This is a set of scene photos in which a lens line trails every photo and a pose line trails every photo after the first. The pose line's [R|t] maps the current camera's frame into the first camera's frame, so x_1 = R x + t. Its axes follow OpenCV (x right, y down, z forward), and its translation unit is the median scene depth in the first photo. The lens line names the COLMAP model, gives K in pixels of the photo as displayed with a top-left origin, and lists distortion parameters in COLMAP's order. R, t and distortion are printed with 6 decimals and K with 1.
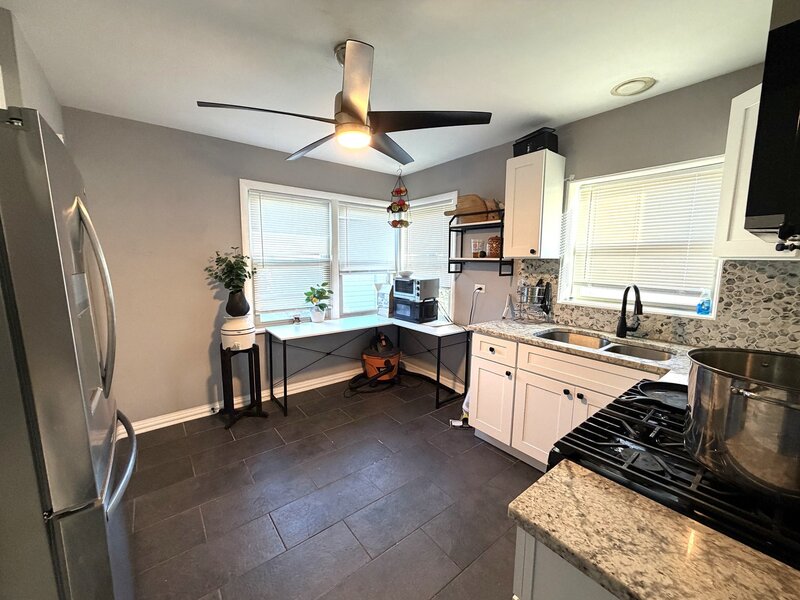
lens RADIAL K [[317.1, 0, 400.2], [0, 317.1, 299.2], [0, 0, 1]] dist [-0.003157, 0.000114]
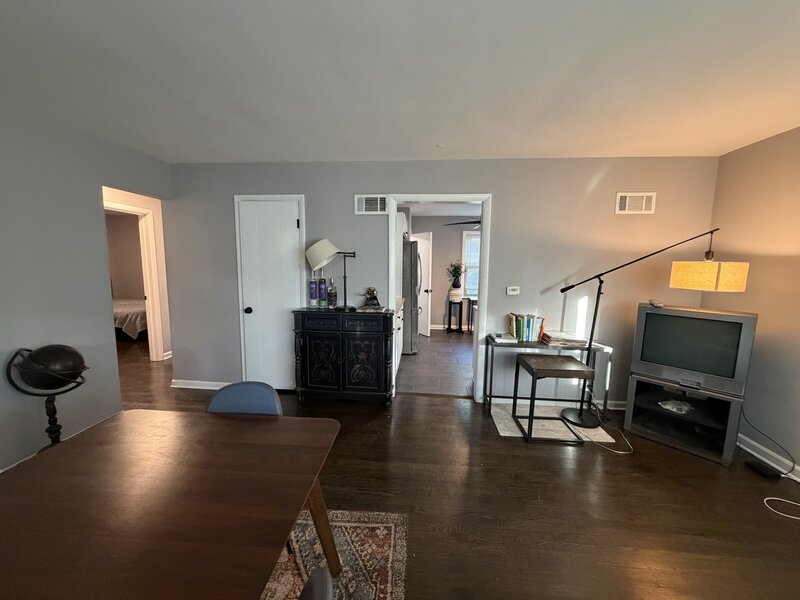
lens RADIAL K [[317.1, 0, 398.7], [0, 317.1, 301.2], [0, 0, 1]] dist [-0.003157, 0.000114]
pose [[0.725737, 0.085255, -0.682670, 0.797219], [-0.095508, 0.995169, 0.022747, 0.131148], [0.681311, 0.048692, 0.730373, -1.020460]]
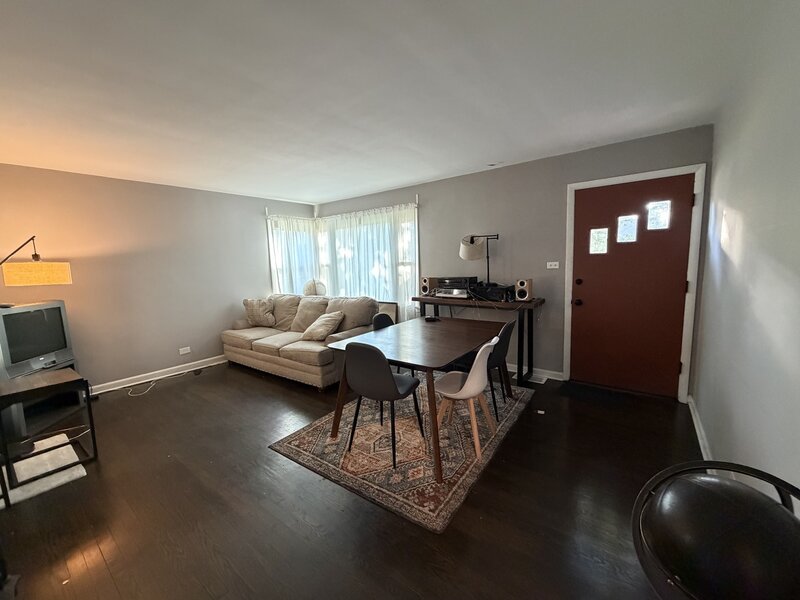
lens RADIAL K [[317.1, 0, 398.9], [0, 317.1, 297.9], [0, 0, 1]] dist [-0.003157, 0.000114]
pose [[-0.235096, -0.118510, 0.964720, -0.460585], [0.155093, 0.975248, 0.157599, 0.099283], [-0.959519, 0.186672, -0.210897, -0.748504]]
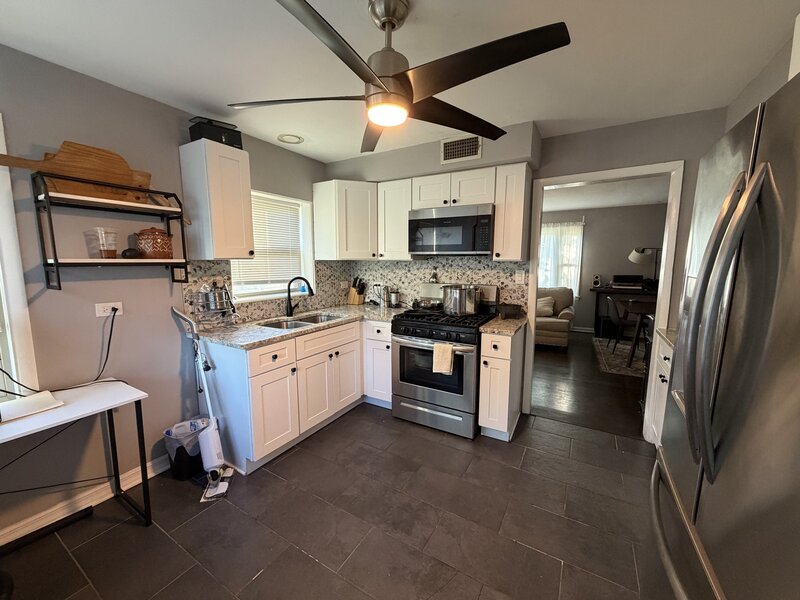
lens RADIAL K [[317.1, 0, 398.3], [0, 317.1, 300.5], [0, 0, 1]] dist [-0.003157, 0.000114]
pose [[-0.357477, -0.124566, 0.925577, -0.555139], [0.116158, 0.977439, 0.176409, -0.102630], [-0.926670, 0.170575, -0.334943, 0.761718]]
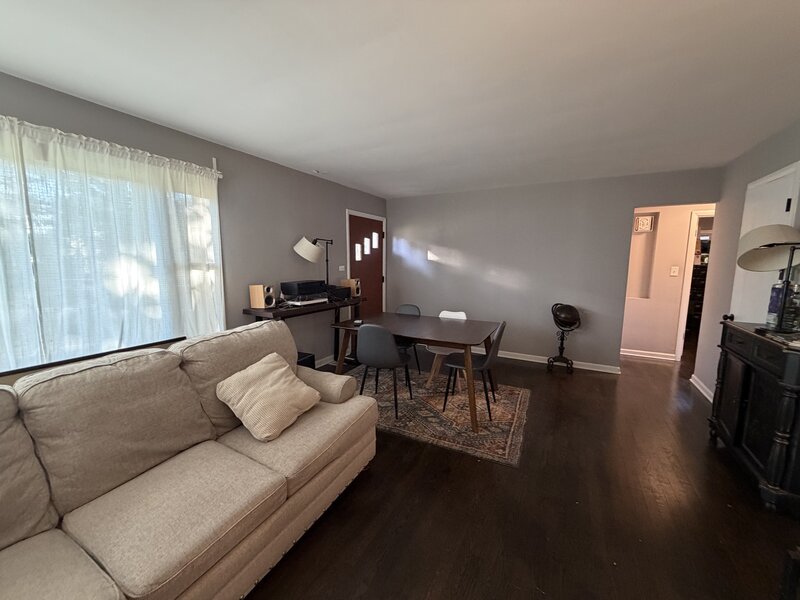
lens RADIAL K [[317.1, 0, 396.9], [0, 317.1, 300.8], [0, 0, 1]] dist [-0.003157, 0.000114]
pose [[-0.925932, 0.031171, -0.376401, 0.950808], [-0.064973, 0.968586, 0.240042, 0.020060], [0.372059, 0.246718, -0.894820, -0.041277]]
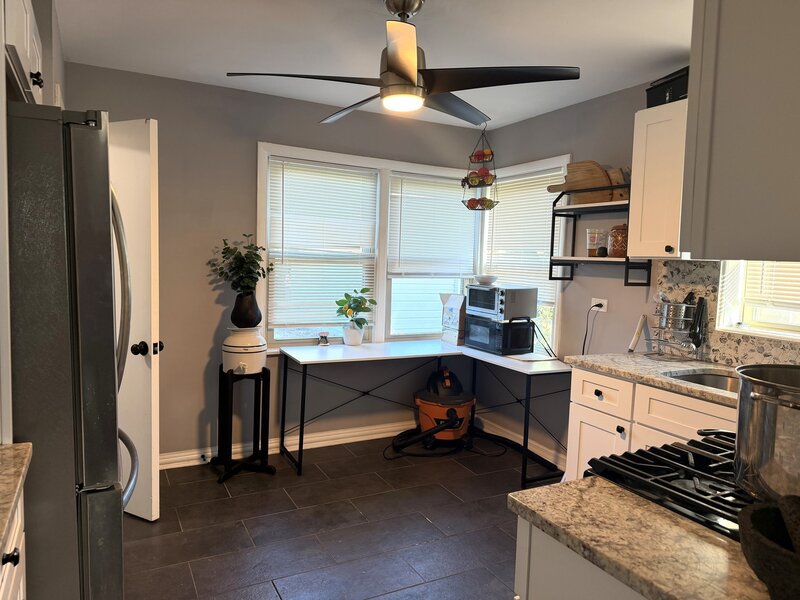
lens RADIAL K [[557.6, 0, 404.8], [0, 557.6, 296.7], [0, 0, 1]] dist [0.026194, -0.014923]
pose [[0.983391, 0.038338, -0.177402, 0.071667], [-0.048275, 0.997477, -0.052041, 0.030048], [0.174960, 0.059741, 0.982761, -0.197463]]
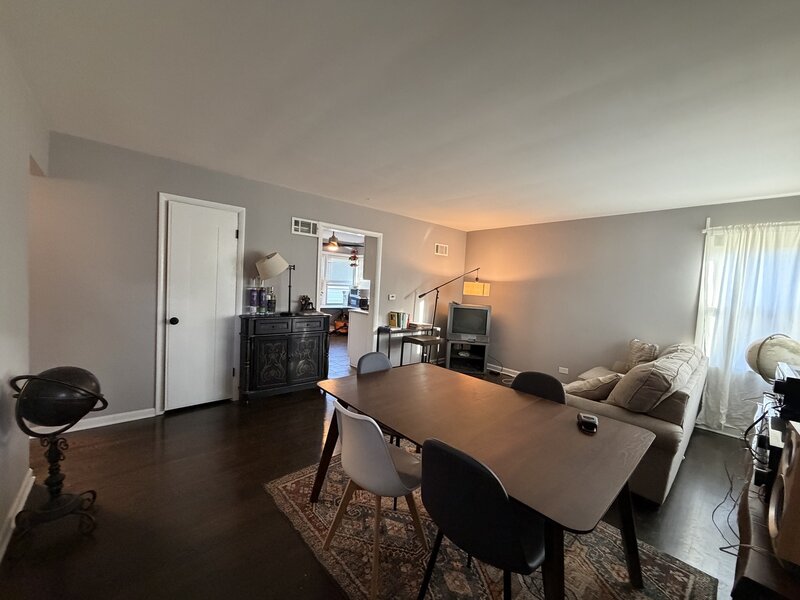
lens RADIAL K [[317.1, 0, 400.5], [0, 317.1, 301.6], [0, 0, 1]] dist [-0.003157, 0.000114]
pose [[0.997594, 0.044555, 0.053112, 0.283775], [-0.040728, 0.996638, -0.071087, 0.224725], [-0.056100, 0.068753, 0.996055, -1.644659]]
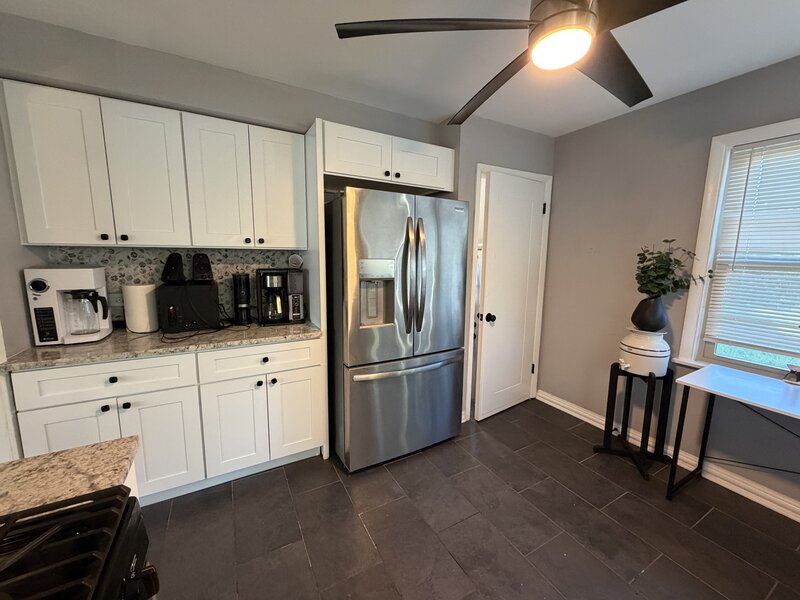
lens RADIAL K [[317.1, 0, 394.7], [0, 317.1, 299.0], [0, 0, 1]] dist [-0.003157, 0.000114]
pose [[-0.168687, 0.135930, -0.976252, 0.312441], [-0.137833, 0.977461, 0.159915, -0.056602], [0.975985, 0.161536, -0.146149, 0.490210]]
